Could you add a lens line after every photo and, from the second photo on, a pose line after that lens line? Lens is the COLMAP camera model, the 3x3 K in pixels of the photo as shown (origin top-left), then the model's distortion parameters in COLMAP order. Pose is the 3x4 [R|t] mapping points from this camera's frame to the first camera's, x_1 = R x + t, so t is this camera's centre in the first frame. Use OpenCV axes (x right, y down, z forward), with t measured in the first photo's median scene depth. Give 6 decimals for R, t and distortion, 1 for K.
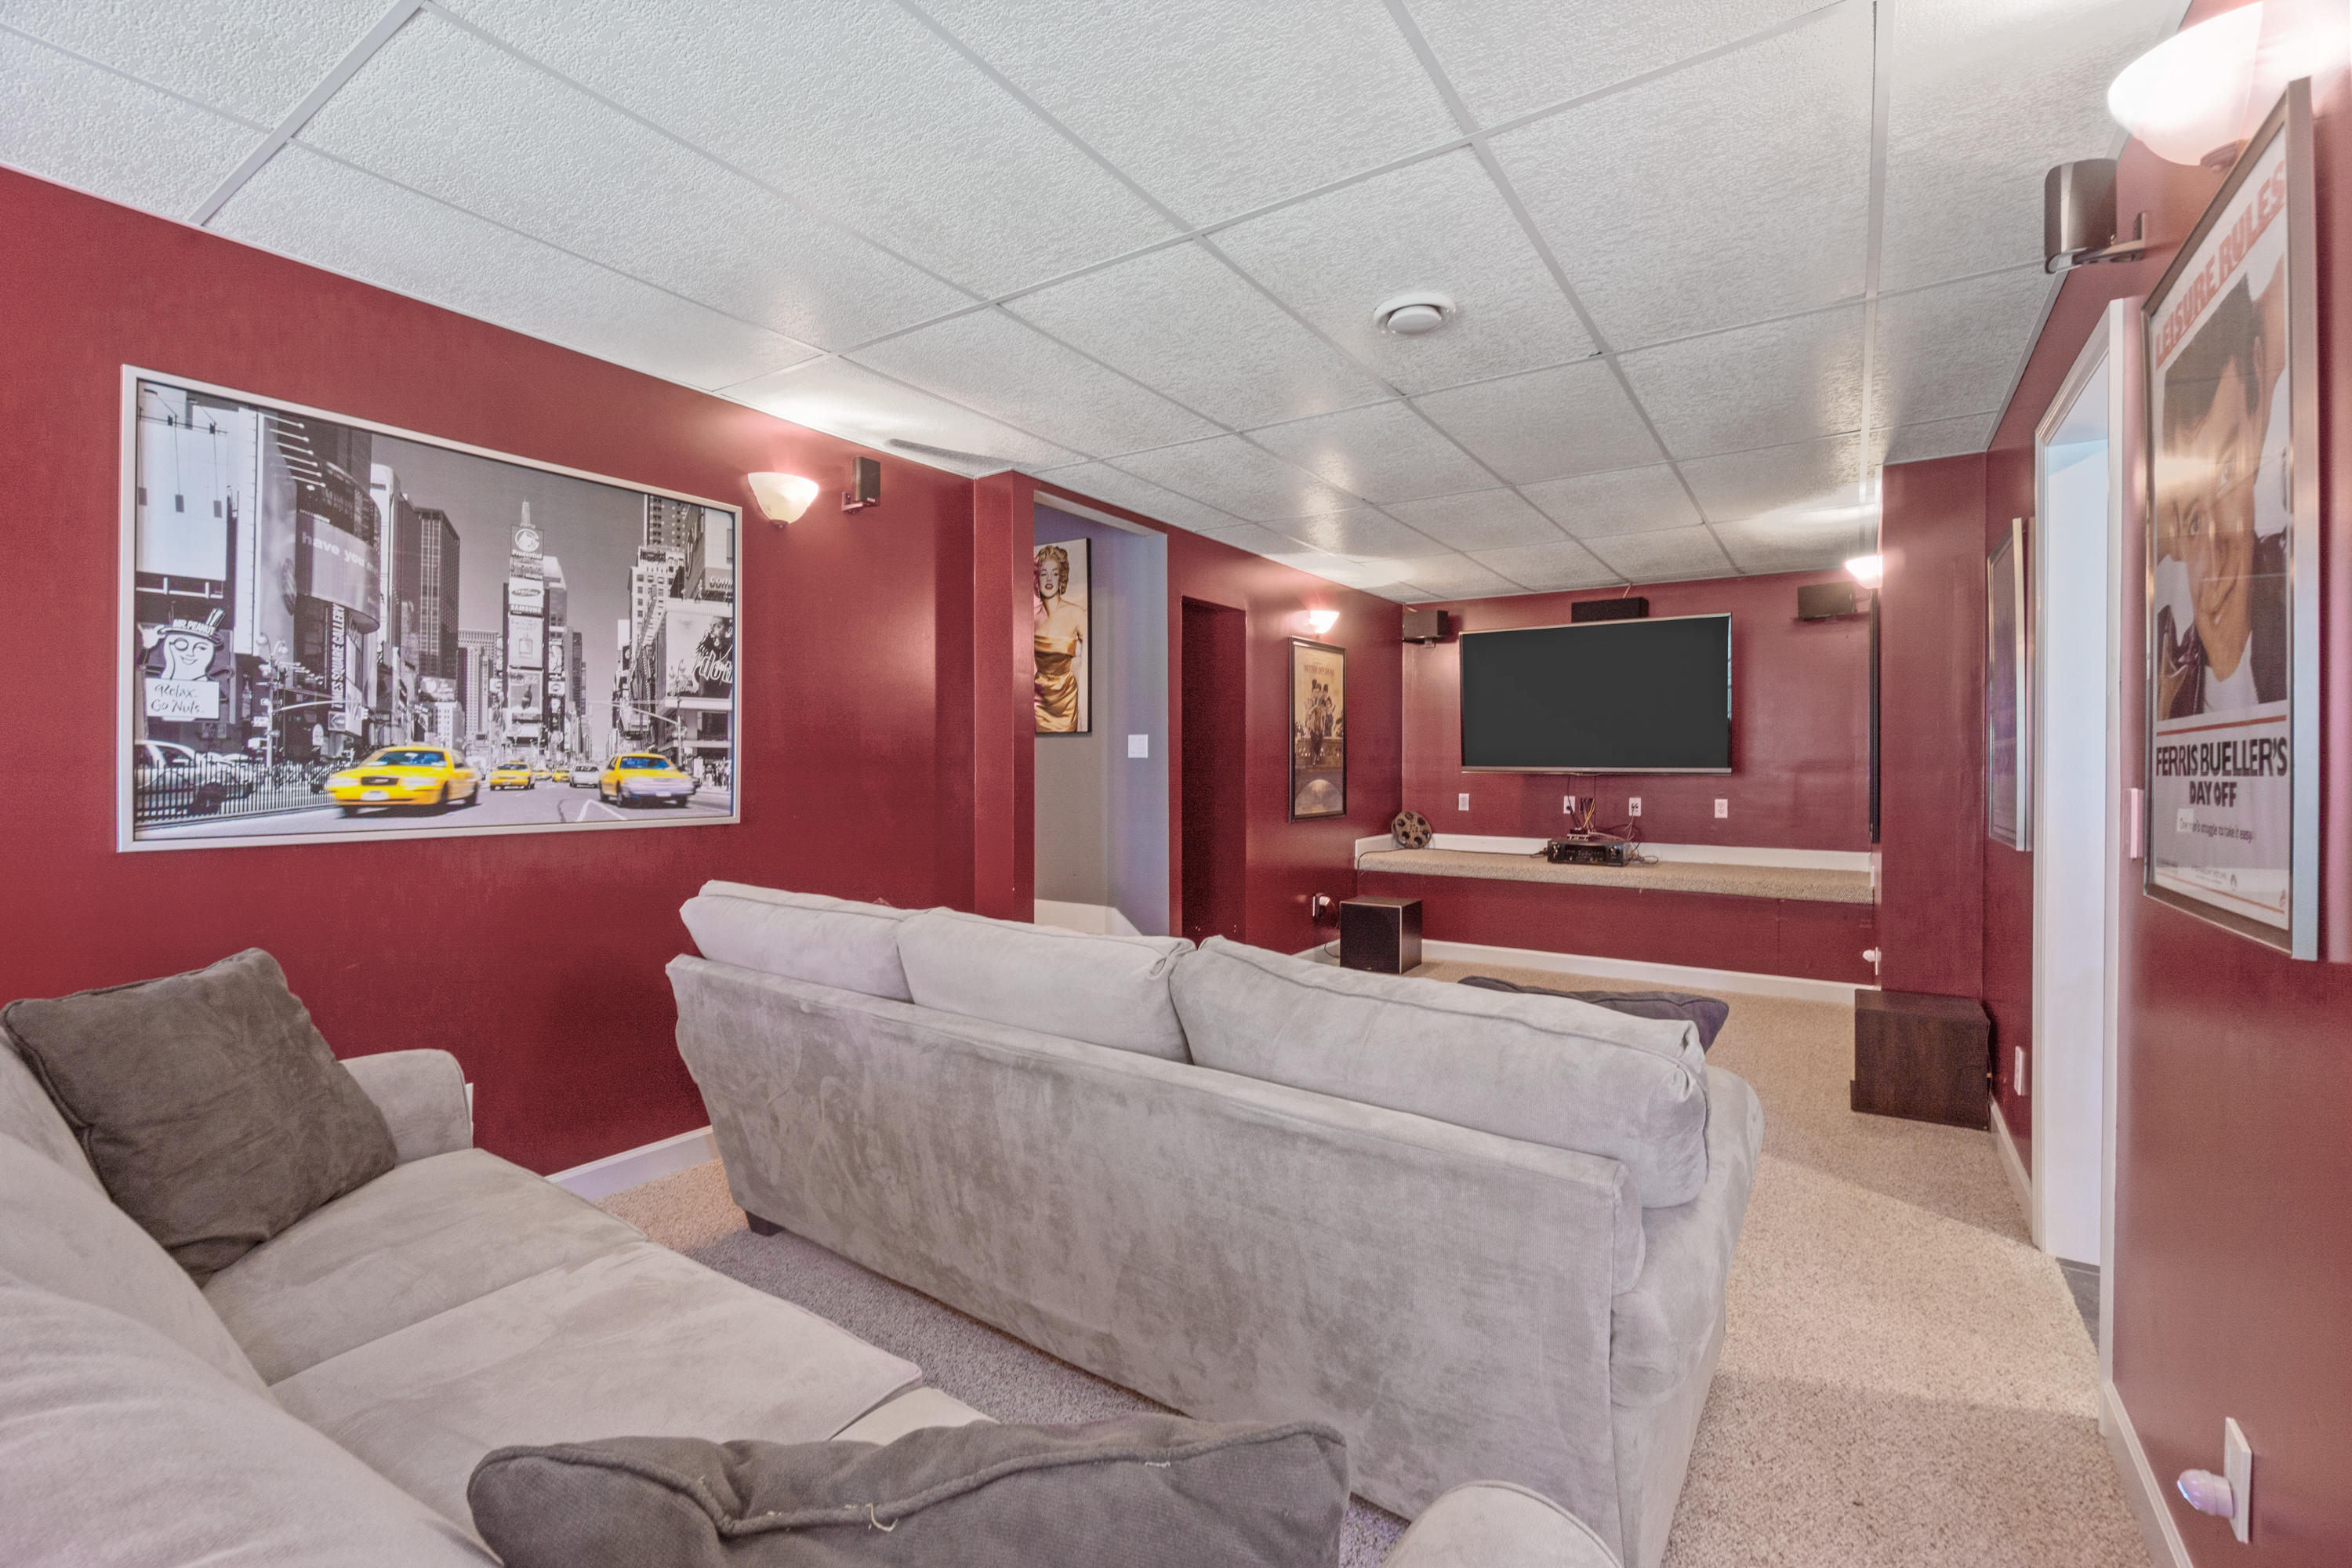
lens RADIAL K [[1022.5, 0, 1179.9], [0, 1022.5, 774.7], [0, 0, 1]] dist [-0.000973, -0.000380]
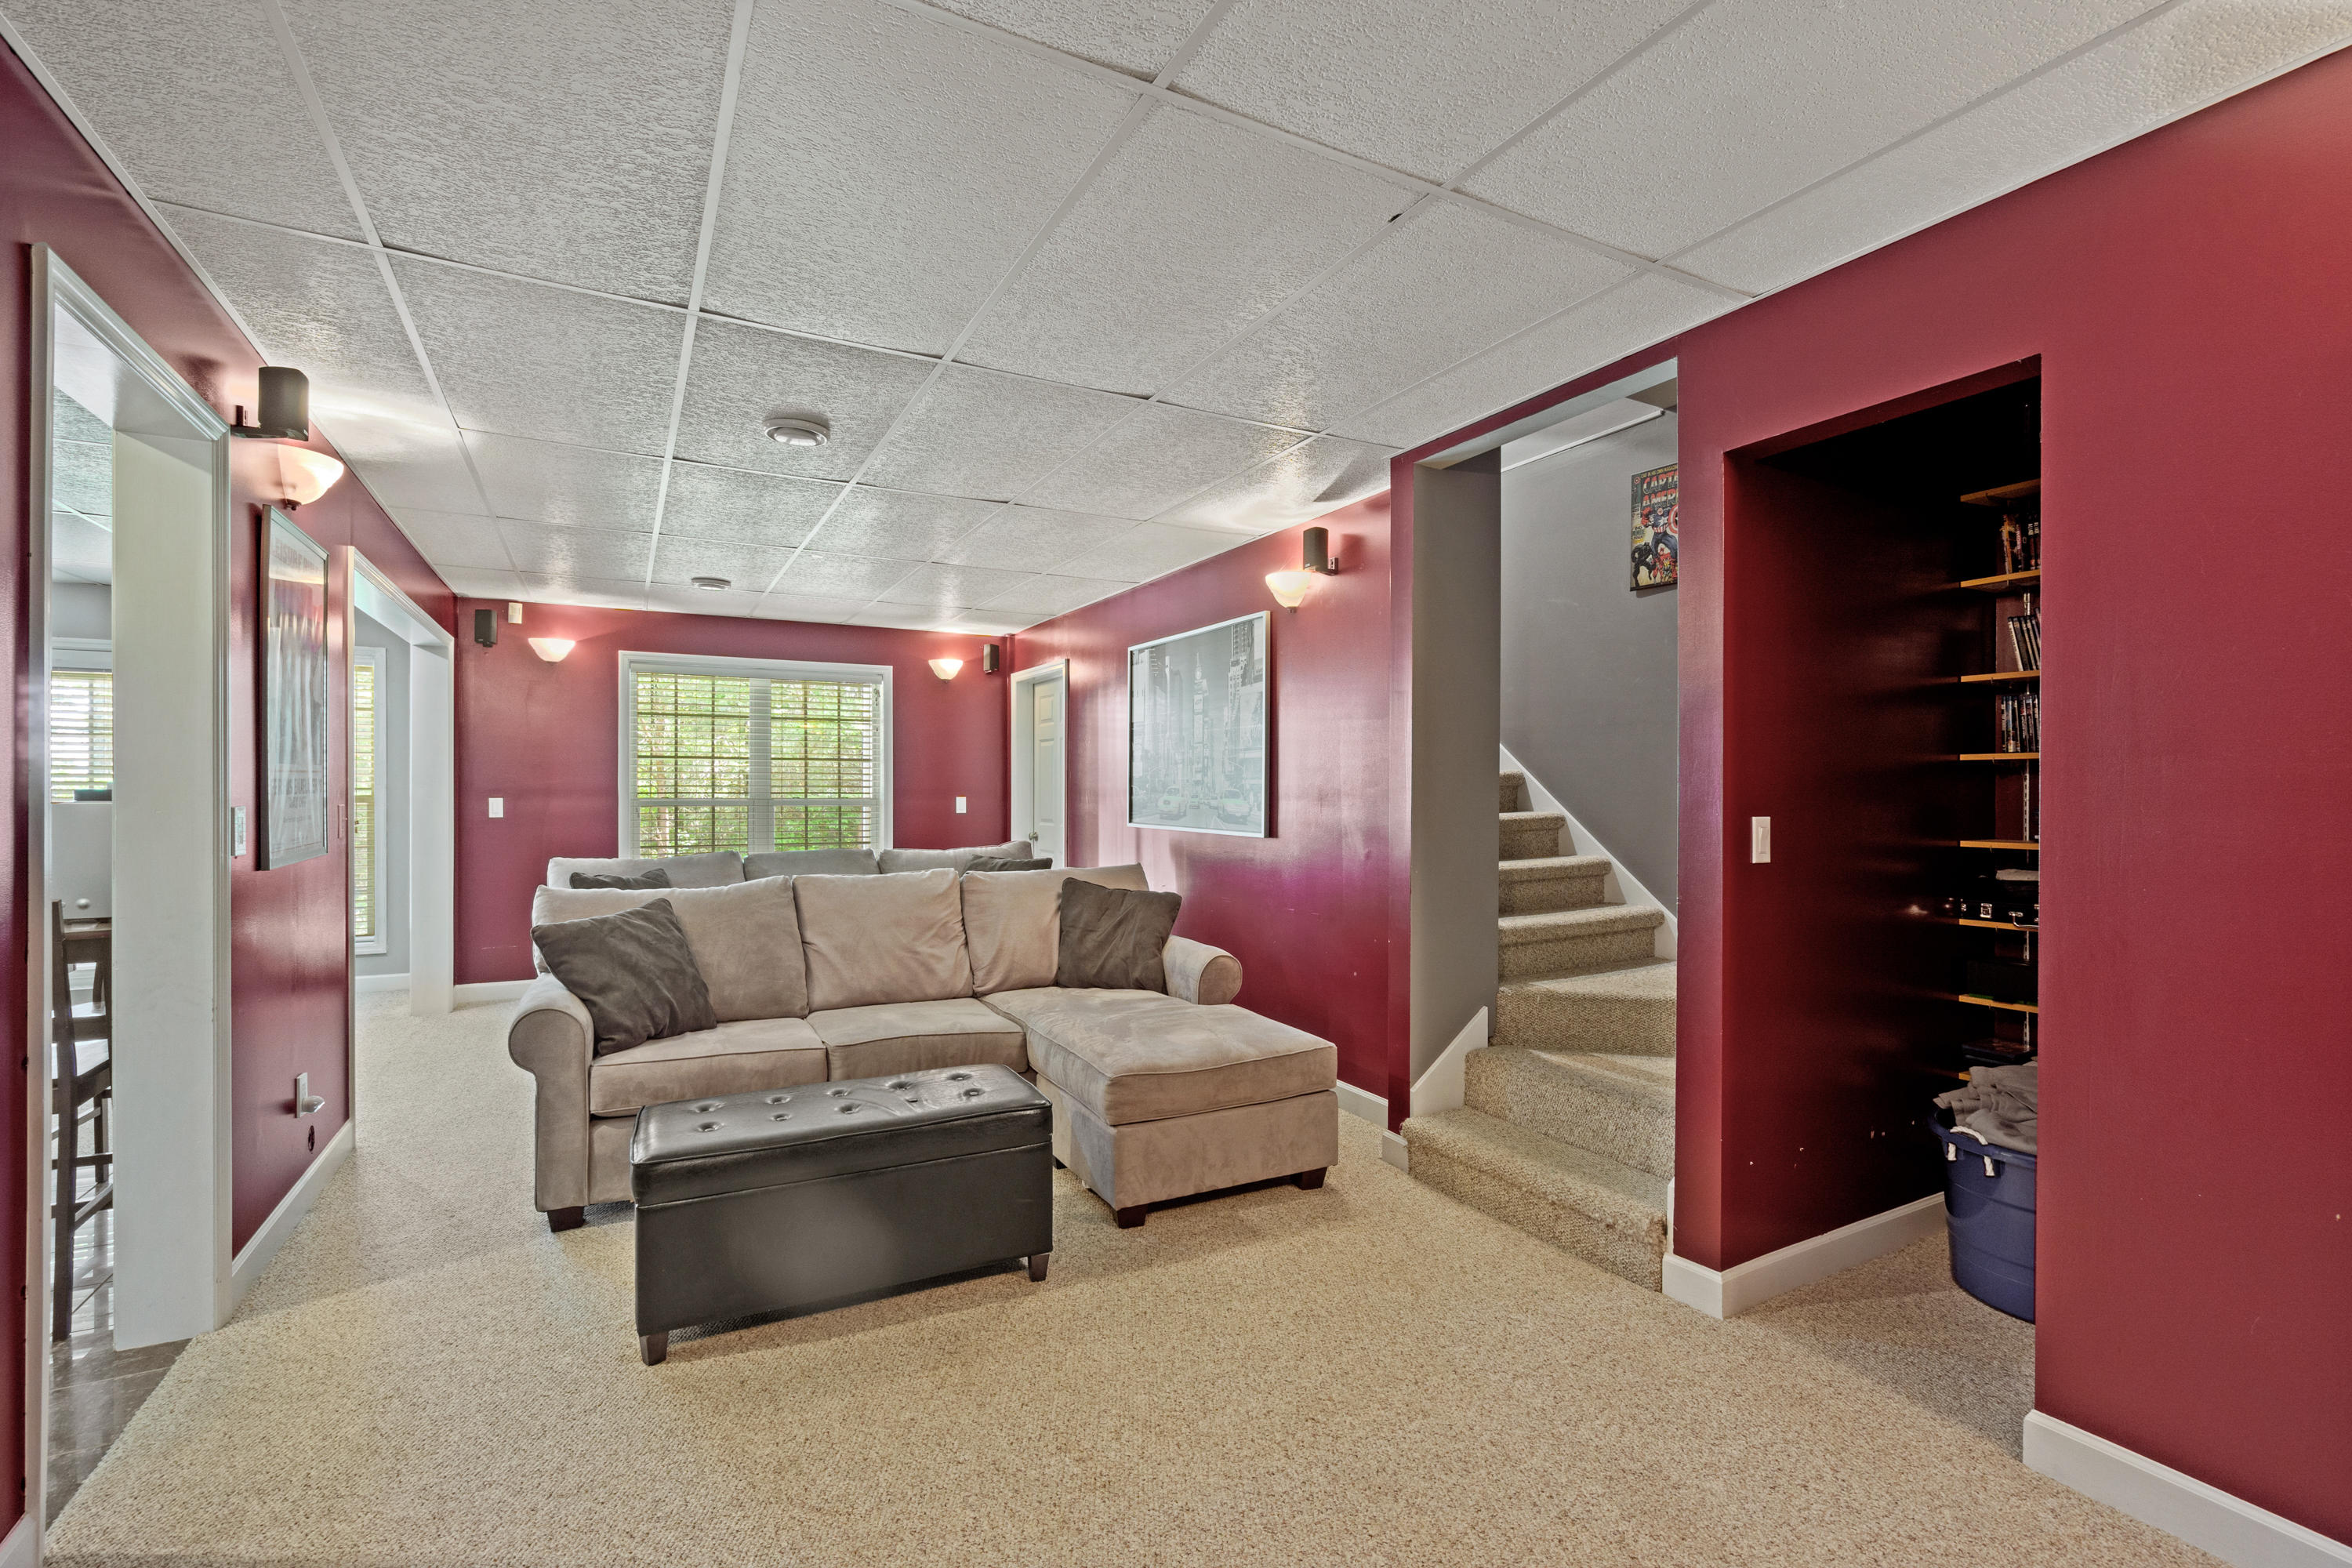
lens RADIAL K [[1022.5, 0, 1179.9], [0, 1022.5, 774.7], [0, 0, 1]] dist [-0.000973, -0.000380]
pose [[-0.470337, -0.019609, -0.882269, 0.875771], [-0.014864, 0.999787, -0.014297, -0.018051], [0.882362, 0.006390, -0.470529, 1.613606]]
